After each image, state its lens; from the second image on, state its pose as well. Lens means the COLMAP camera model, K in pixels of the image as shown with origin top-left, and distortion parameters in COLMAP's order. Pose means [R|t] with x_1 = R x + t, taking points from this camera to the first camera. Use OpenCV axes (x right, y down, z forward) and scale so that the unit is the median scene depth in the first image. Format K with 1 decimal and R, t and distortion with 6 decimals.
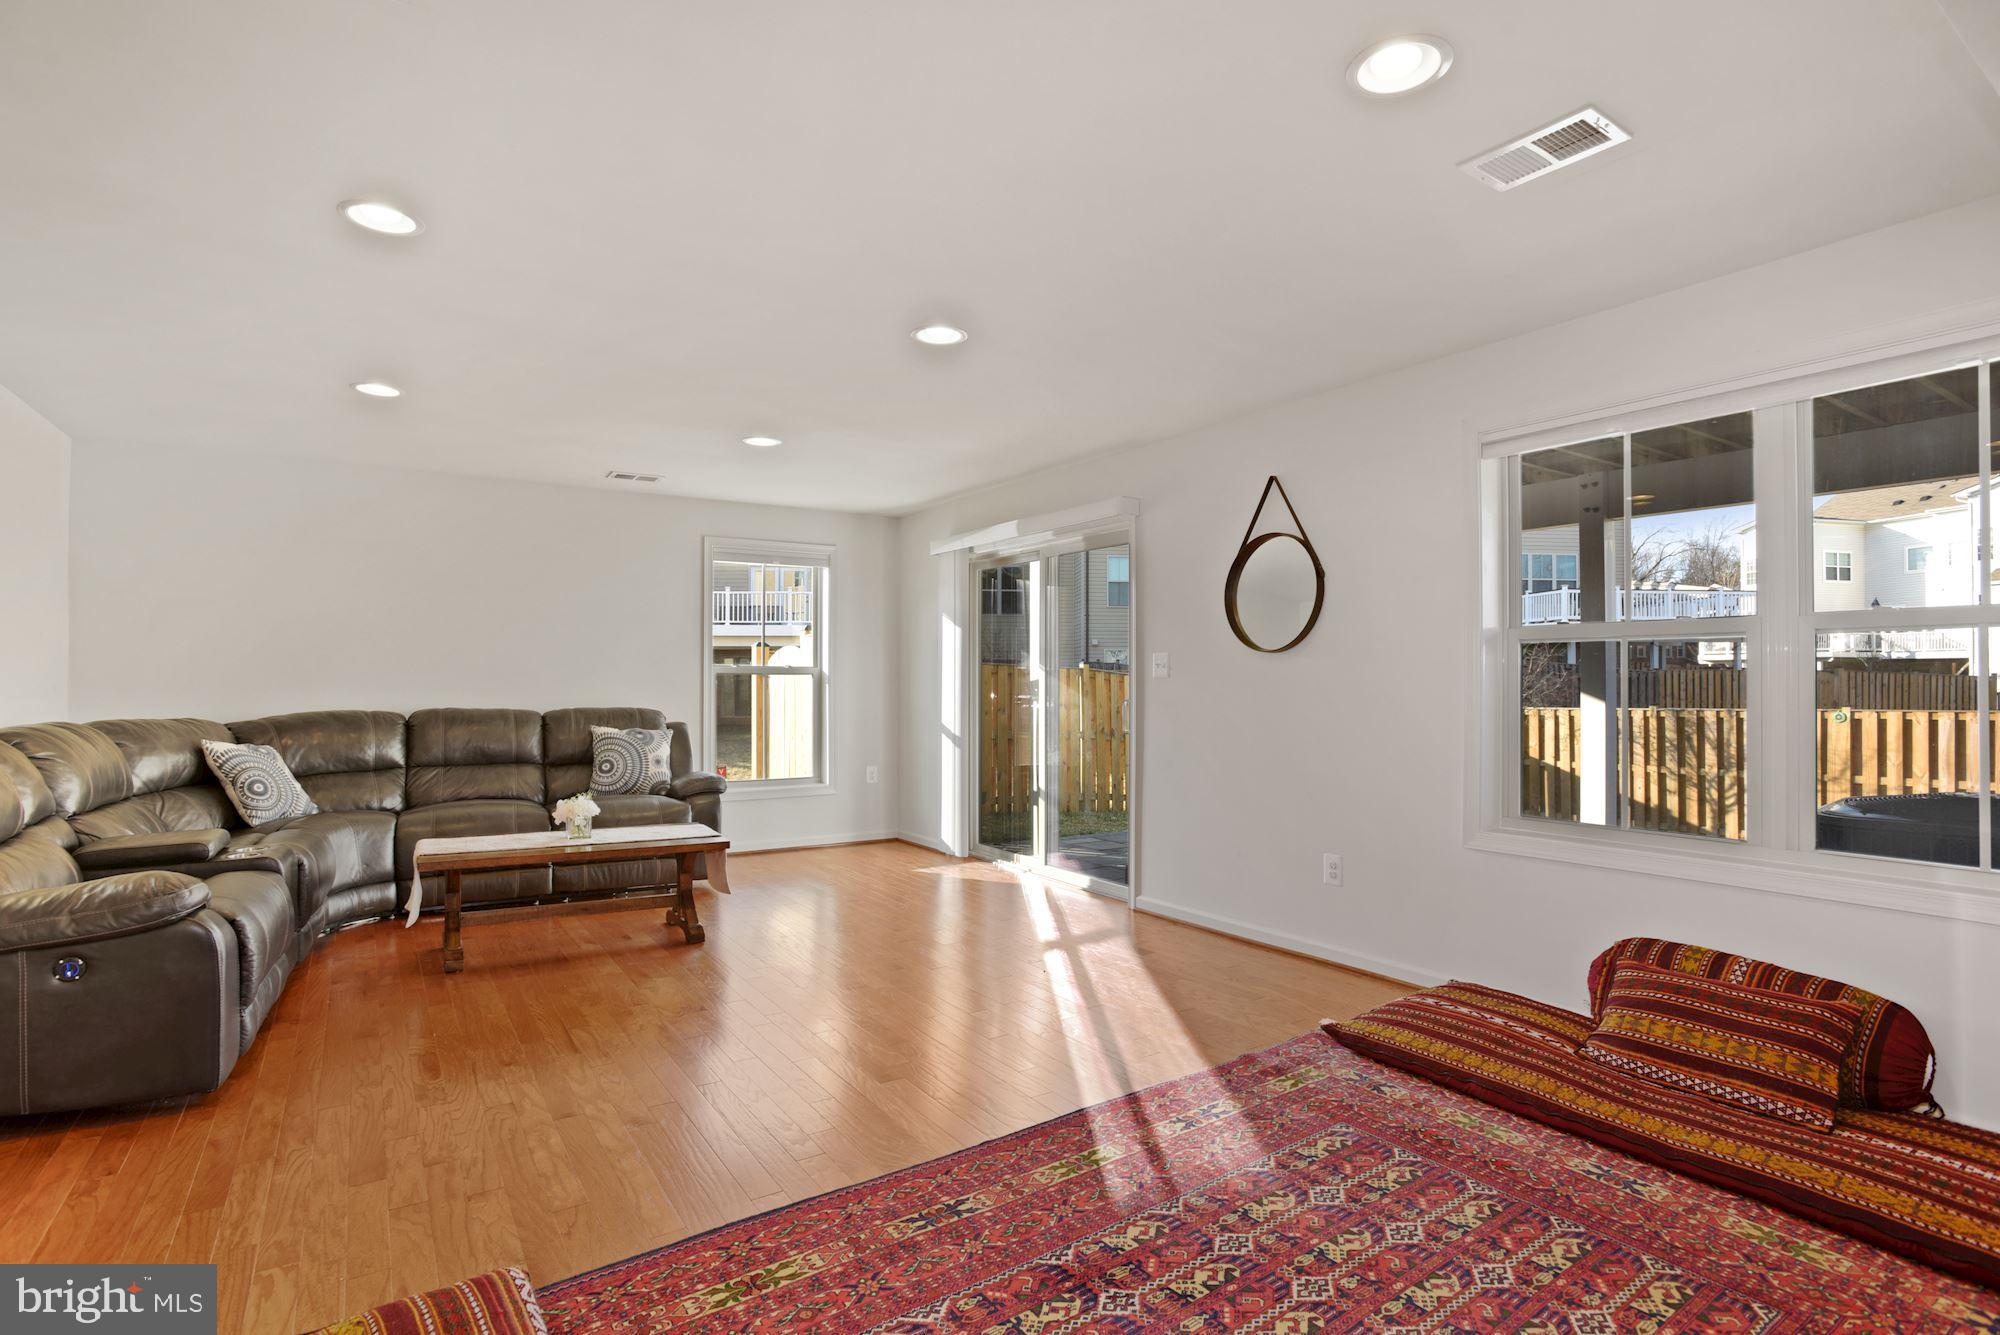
lens RADIAL K [[935.1, 0, 1001.8], [0, 935.1, 678.3], [0, 0, 1]] dist [0.019821, -0.008175]
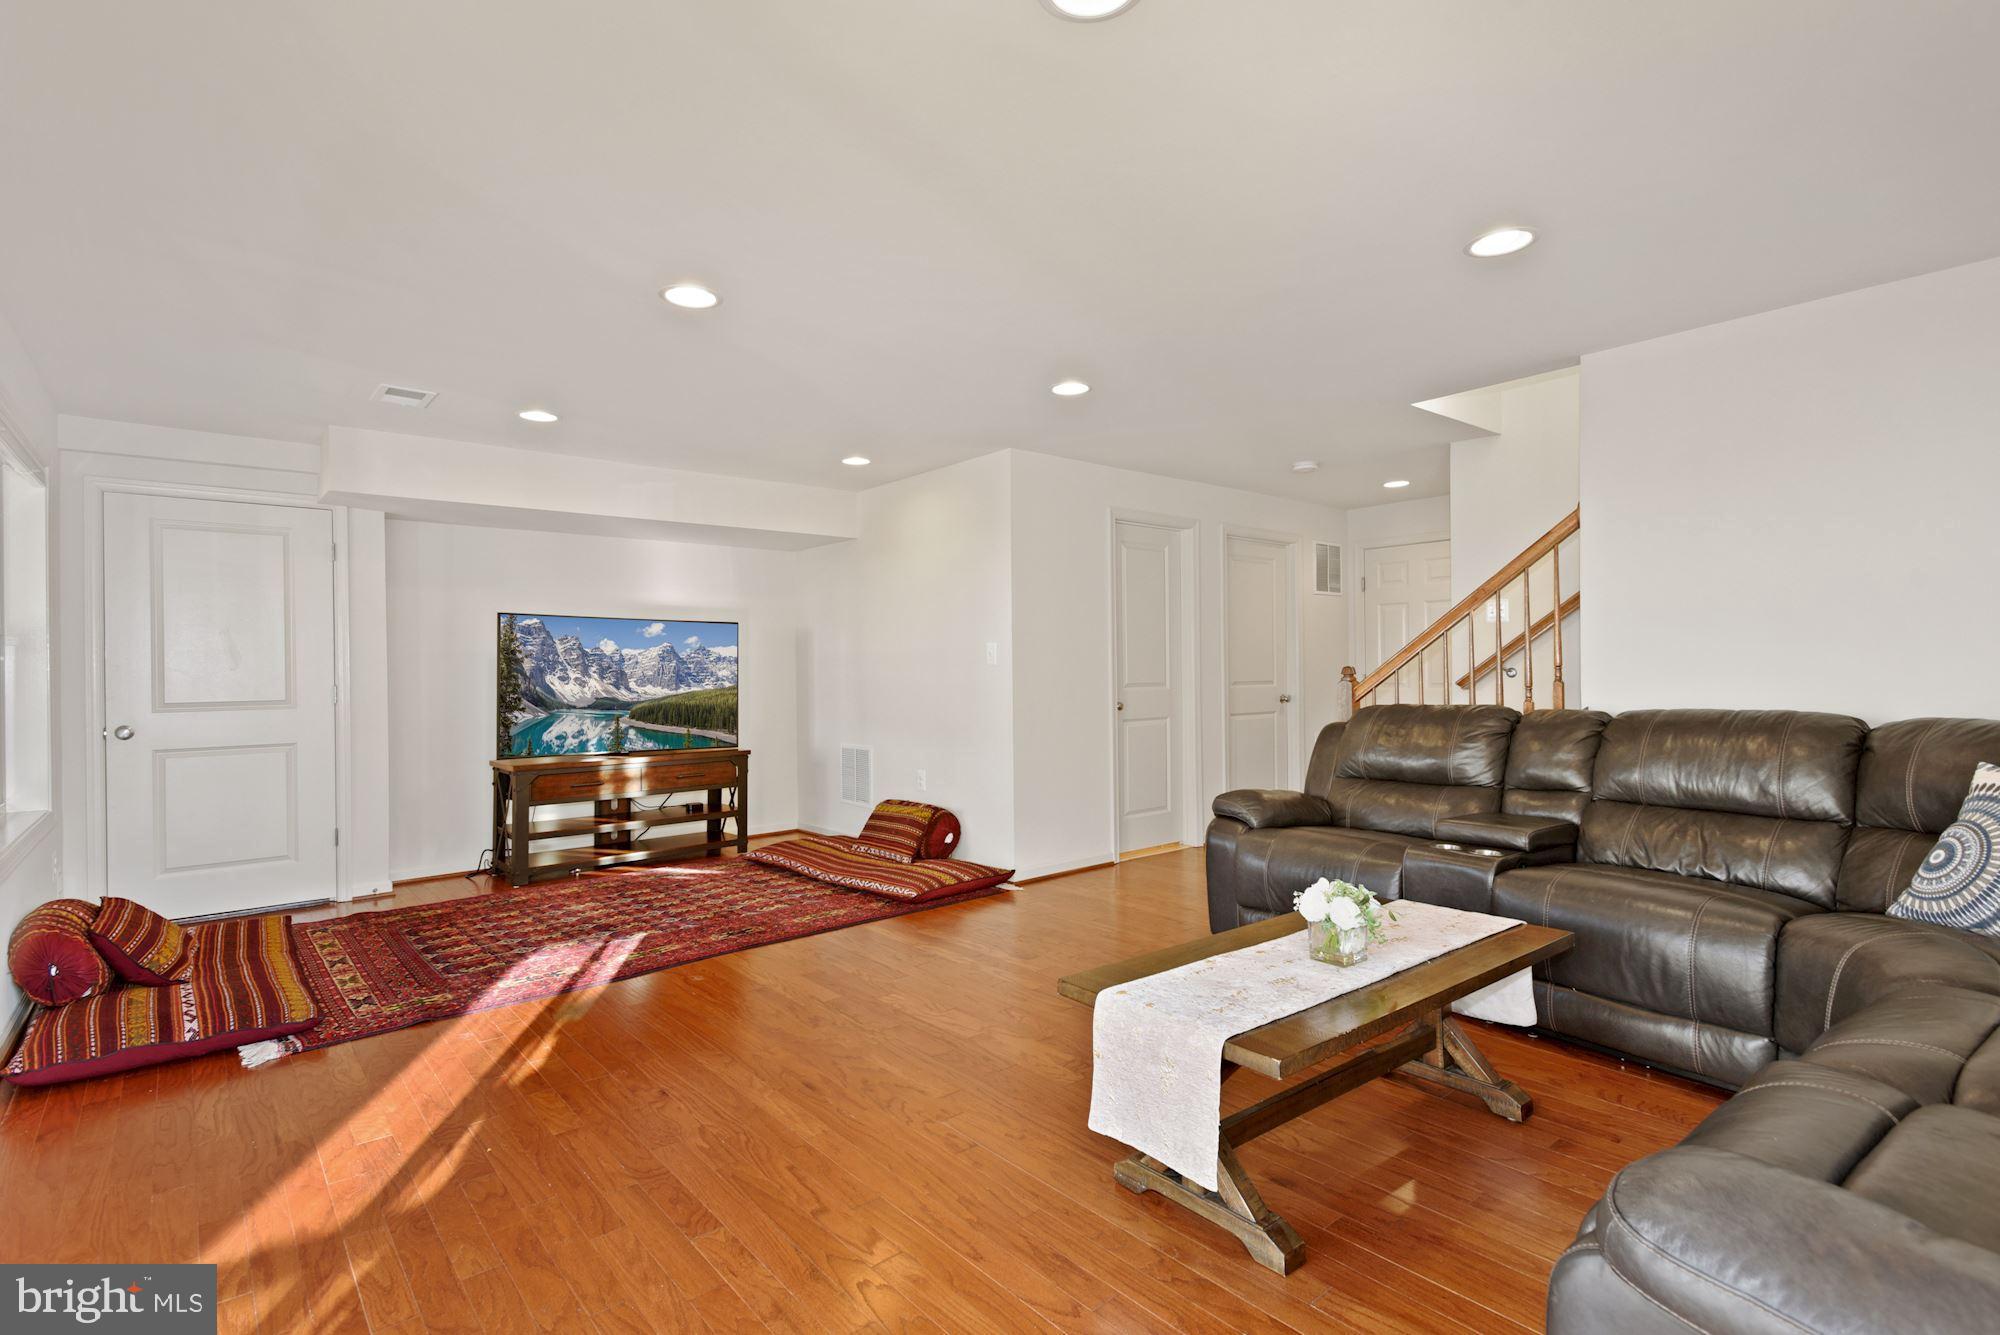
lens RADIAL K [[935.1, 0, 1001.8], [0, 935.1, 678.3], [0, 0, 1]] dist [0.019821, -0.008175]
pose [[-0.992430, 0.013663, -0.122046, -0.318565], [0.014449, 0.999880, -0.005551, 0.024248], [0.121955, -0.007273, -0.992509, 2.483166]]
